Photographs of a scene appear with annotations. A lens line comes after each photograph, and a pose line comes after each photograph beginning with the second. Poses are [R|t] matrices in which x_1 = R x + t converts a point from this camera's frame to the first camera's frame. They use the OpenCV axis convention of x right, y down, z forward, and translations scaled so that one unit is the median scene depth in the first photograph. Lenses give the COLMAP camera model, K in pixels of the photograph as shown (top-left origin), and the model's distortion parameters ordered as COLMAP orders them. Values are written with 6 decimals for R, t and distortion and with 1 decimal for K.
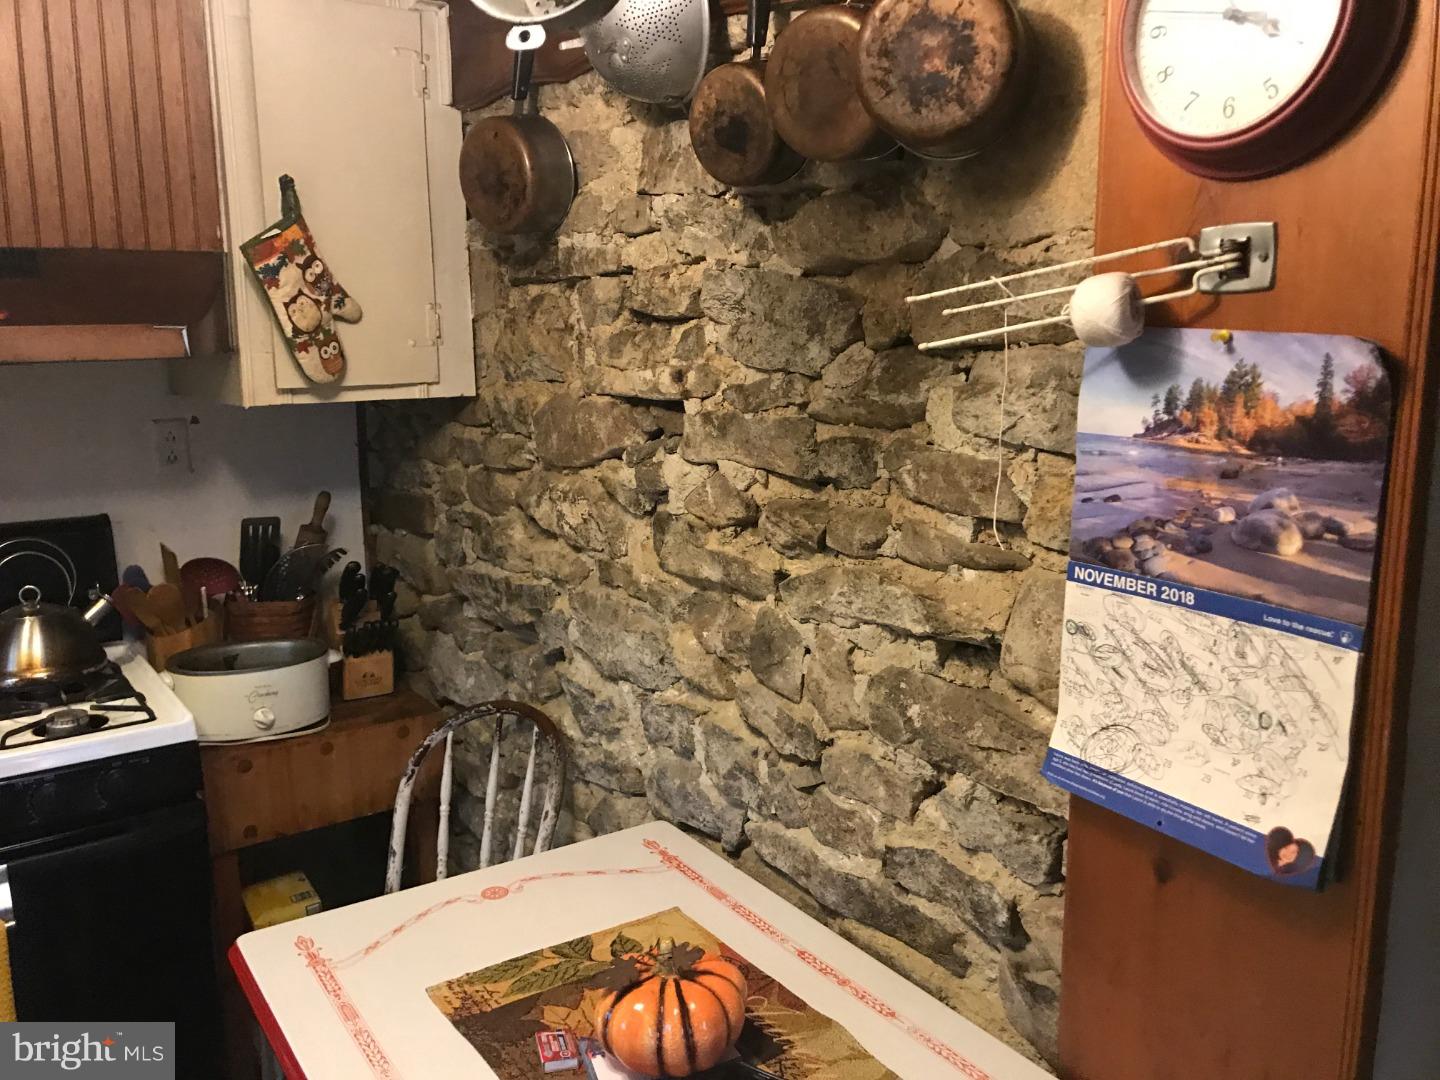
lens RADIAL K [[1197.4, 0, 752.5], [0, 1197.4, 538.1], [0, 0, 1]] dist [0.005534, -0.004777]
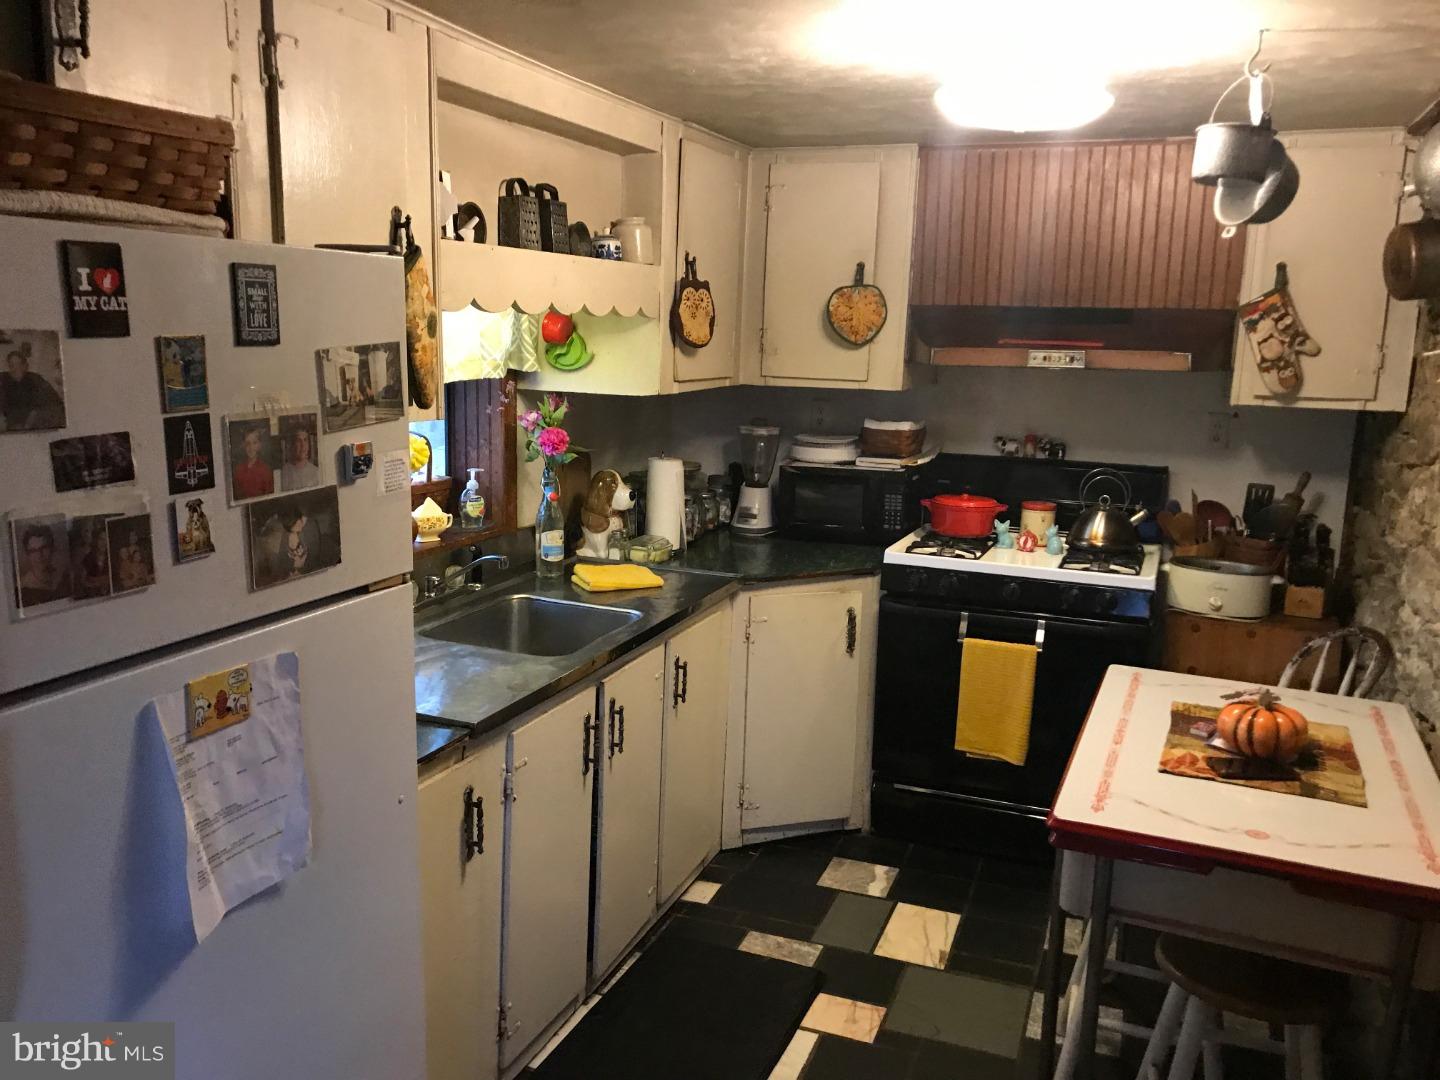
lens RADIAL K [[1197.4, 0, 752.5], [0, 1197.4, 538.1], [0, 0, 1]] dist [0.005534, -0.004777]
pose [[0.553219, 0.165971, -0.816334, 0.571058], [-0.182629, 0.980276, 0.075538, 0.063789], [0.812770, 0.107297, 0.572619, -0.437821]]
